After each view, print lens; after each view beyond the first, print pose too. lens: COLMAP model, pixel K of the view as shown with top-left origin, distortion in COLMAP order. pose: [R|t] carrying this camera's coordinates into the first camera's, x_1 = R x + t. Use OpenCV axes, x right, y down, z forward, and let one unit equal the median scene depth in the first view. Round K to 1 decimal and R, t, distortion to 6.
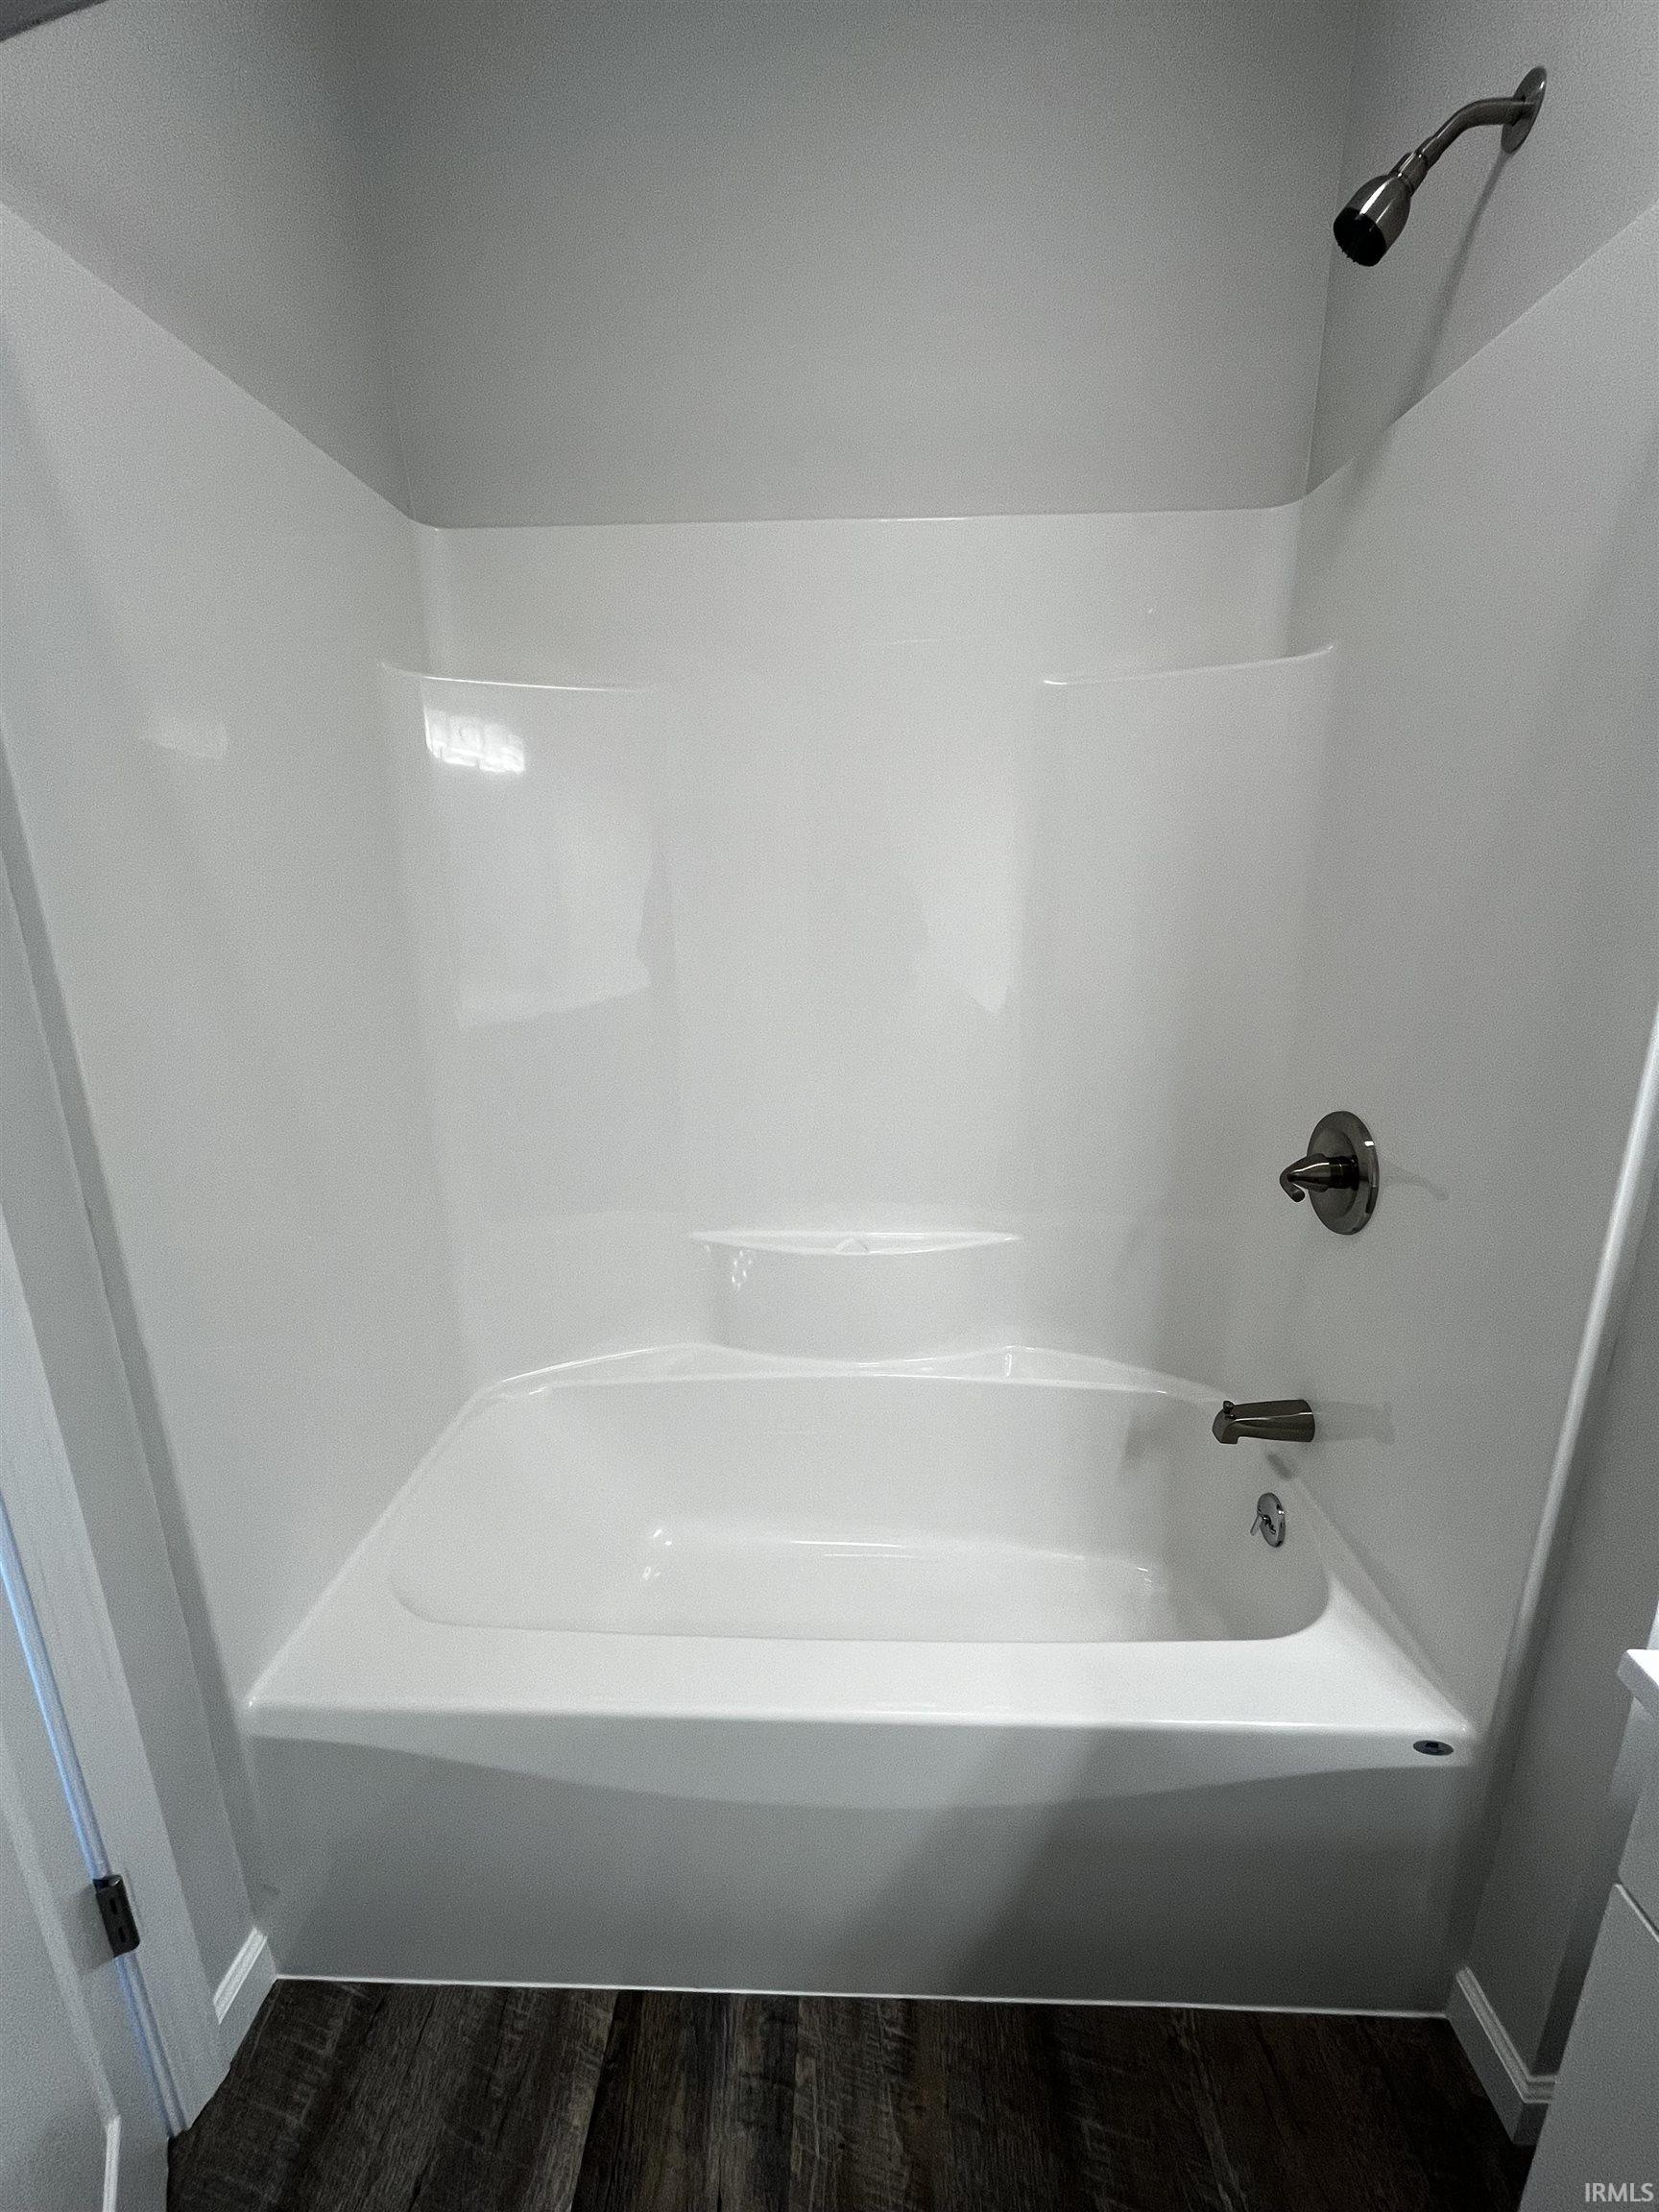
lens RADIAL K [[891.7, 0, 829.5], [0, 891.7, 1106.0], [0, 0, 1]] dist [-0.000623, -0.000269]
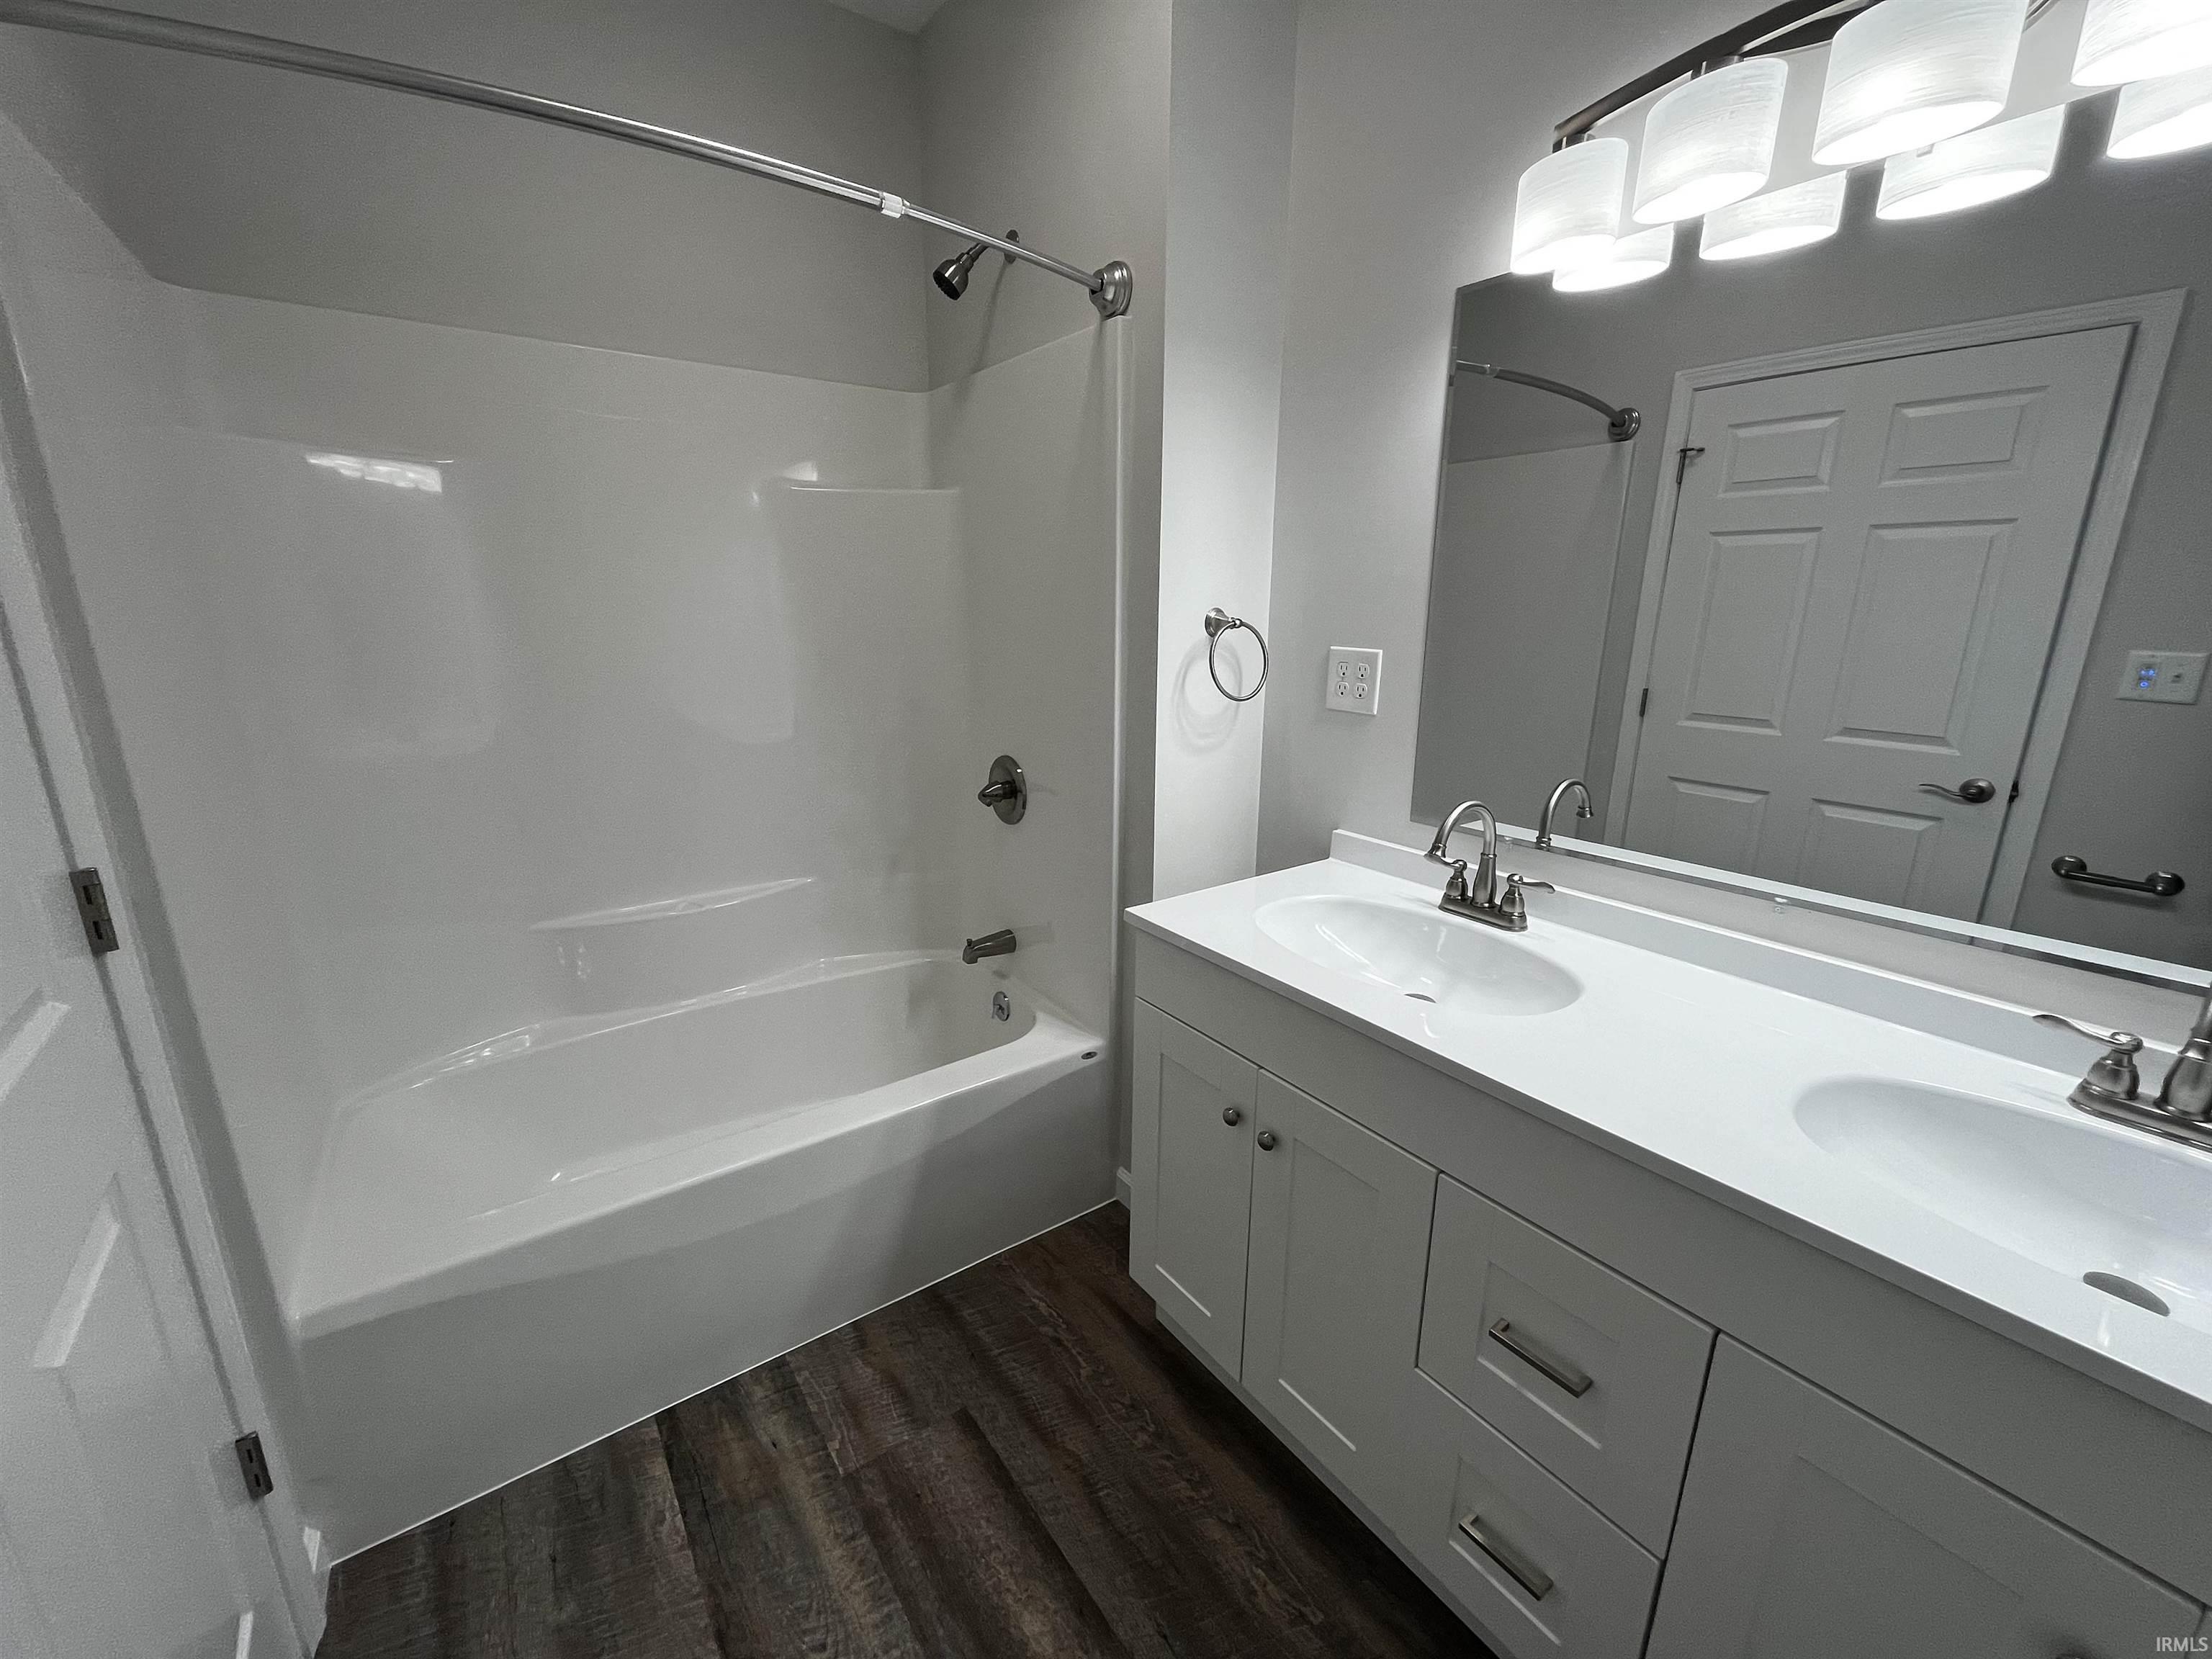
lens RADIAL K [[889.8, 0, 1102.7], [0, 889.8, 827.8], [0, 0, 1]] dist [-0.003293, -0.000014]
pose [[0.789421, -0.133871, 0.599077, -0.352214], [0.140330, 0.989443, 0.036186, 0.113358], [-0.597597, 0.055502, 0.799873, -0.531002]]
